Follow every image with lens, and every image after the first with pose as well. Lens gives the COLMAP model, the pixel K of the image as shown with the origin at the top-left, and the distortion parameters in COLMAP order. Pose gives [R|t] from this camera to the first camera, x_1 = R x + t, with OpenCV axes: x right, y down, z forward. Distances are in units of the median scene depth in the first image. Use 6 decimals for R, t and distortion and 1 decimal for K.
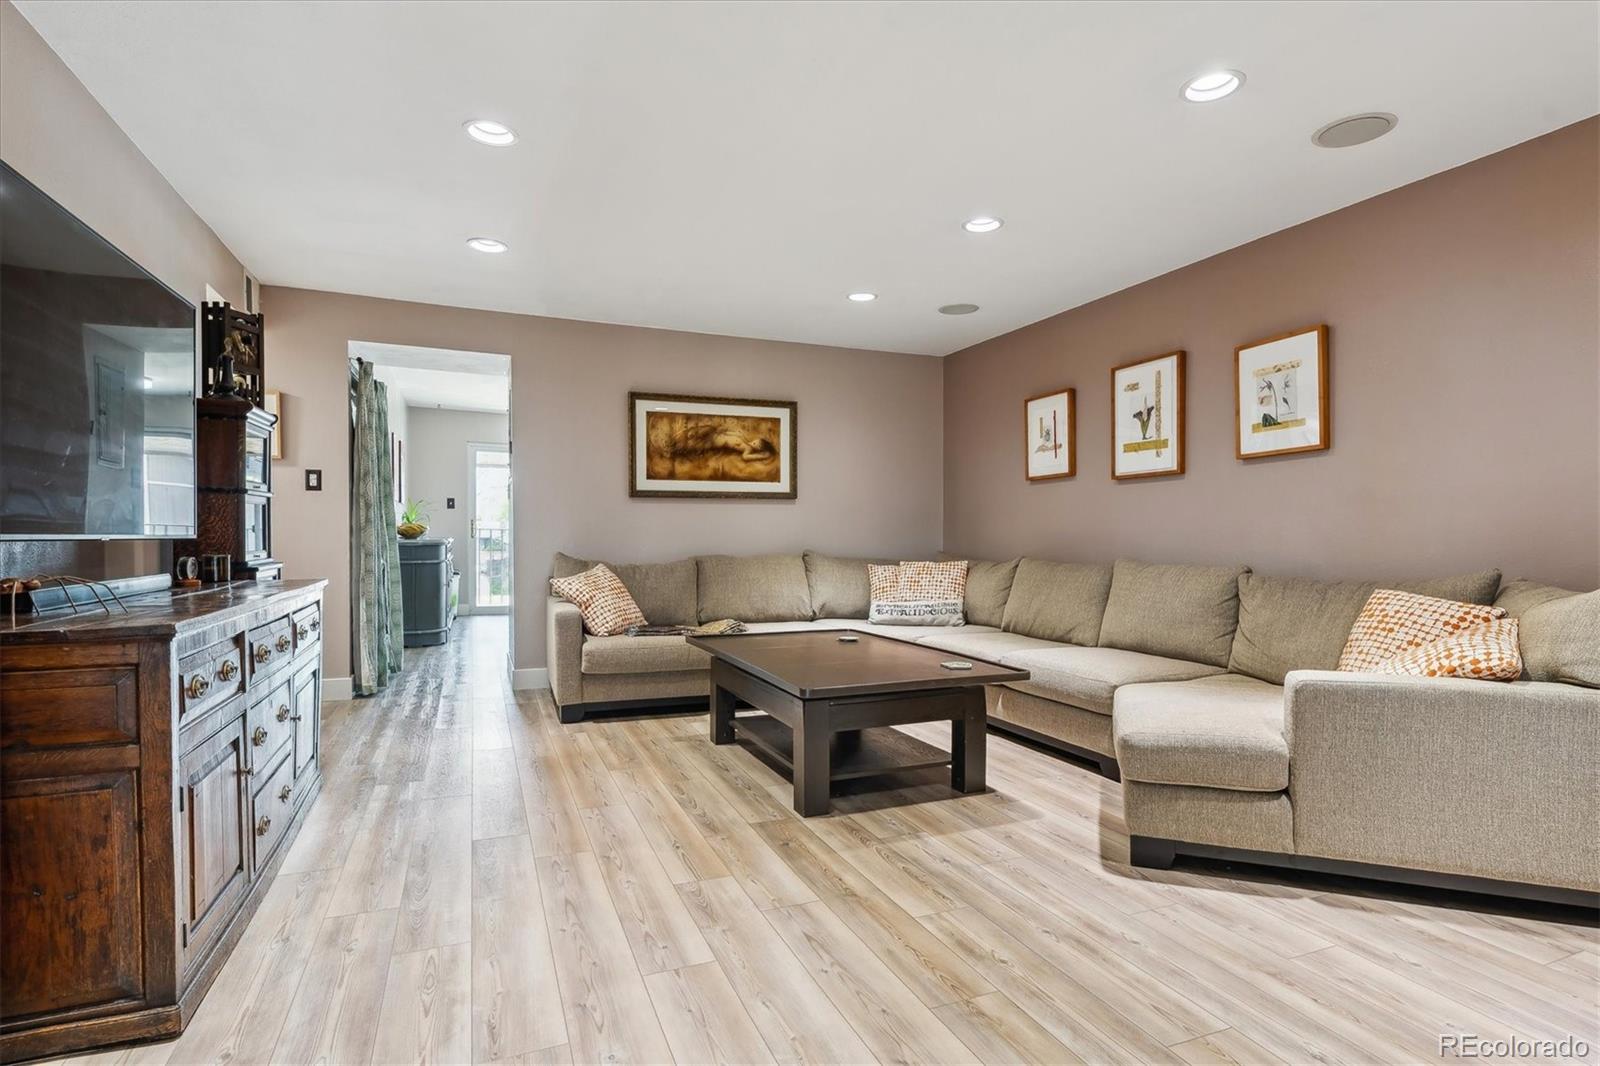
lens RADIAL K [[810.2, 0, 806.5], [0, 810.2, 539.5], [0, 0, 1]] dist [0.001036, -0.003224]
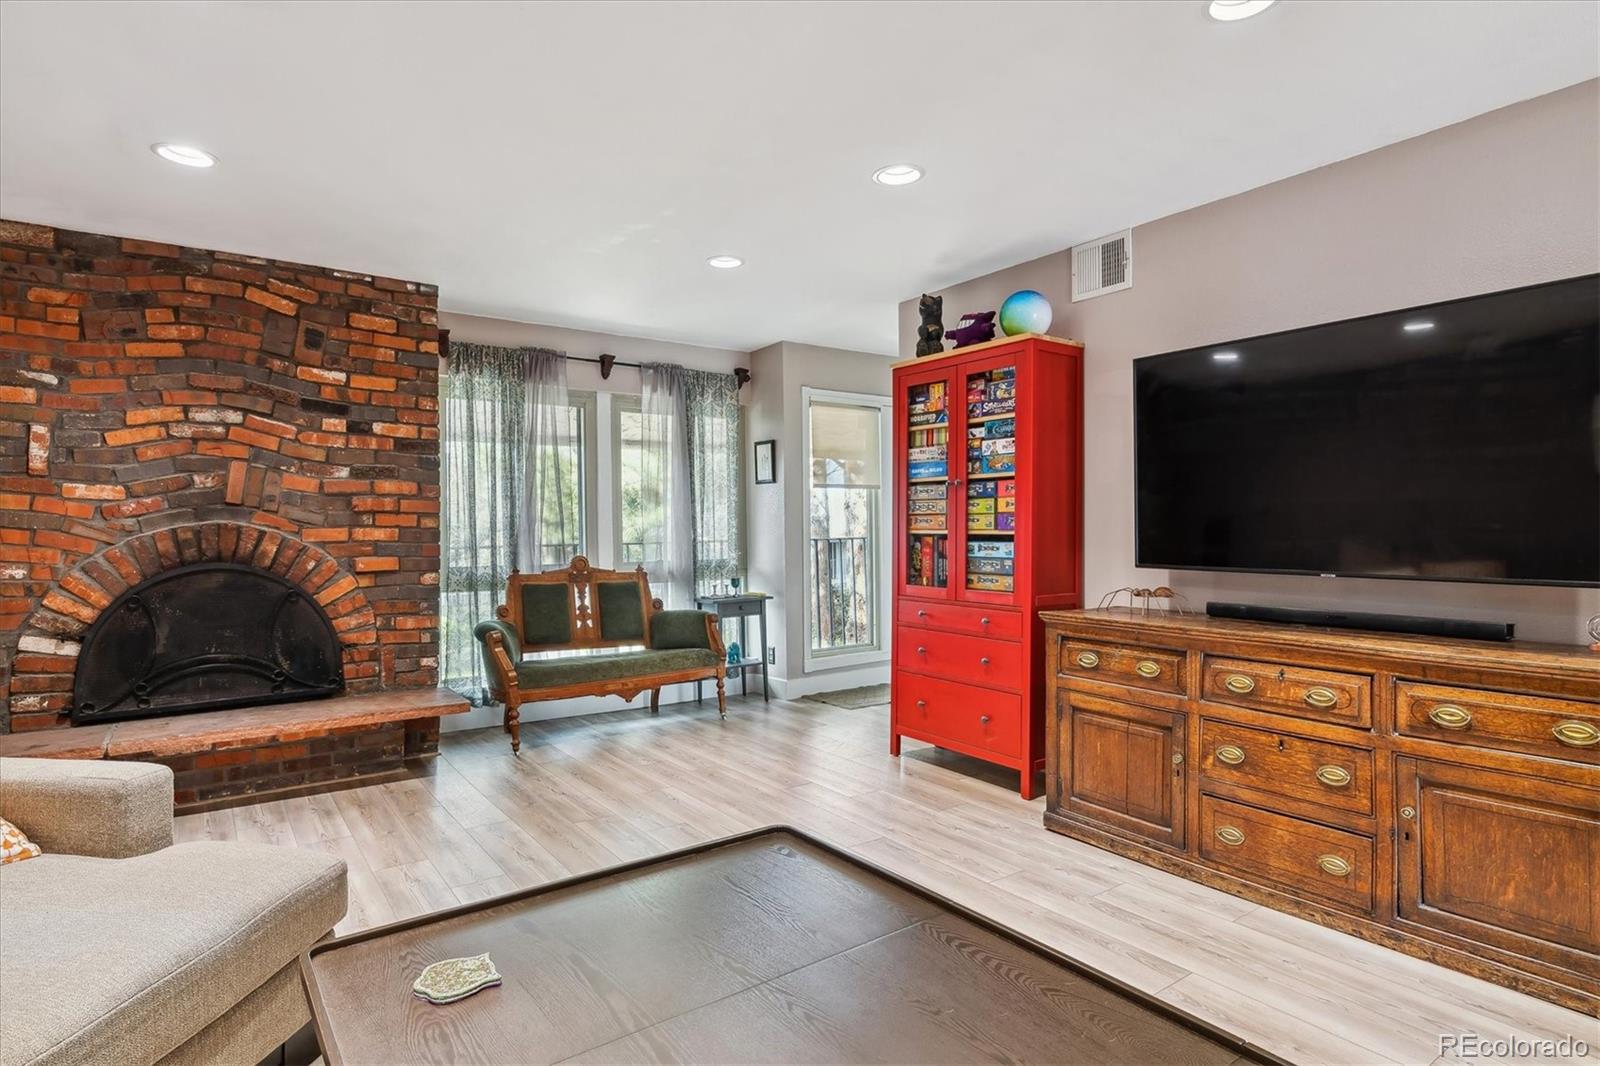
lens RADIAL K [[868.1, 0, 783.9], [0, 868.1, 527.2], [0, 0, 1]] dist [0.008415, -0.002533]
pose [[-0.976904, 0.002529, -0.213662, 0.117934], [0.001551, 0.999988, 0.004744, -0.050144], [0.213671, 0.004303, -0.976896, 1.254167]]
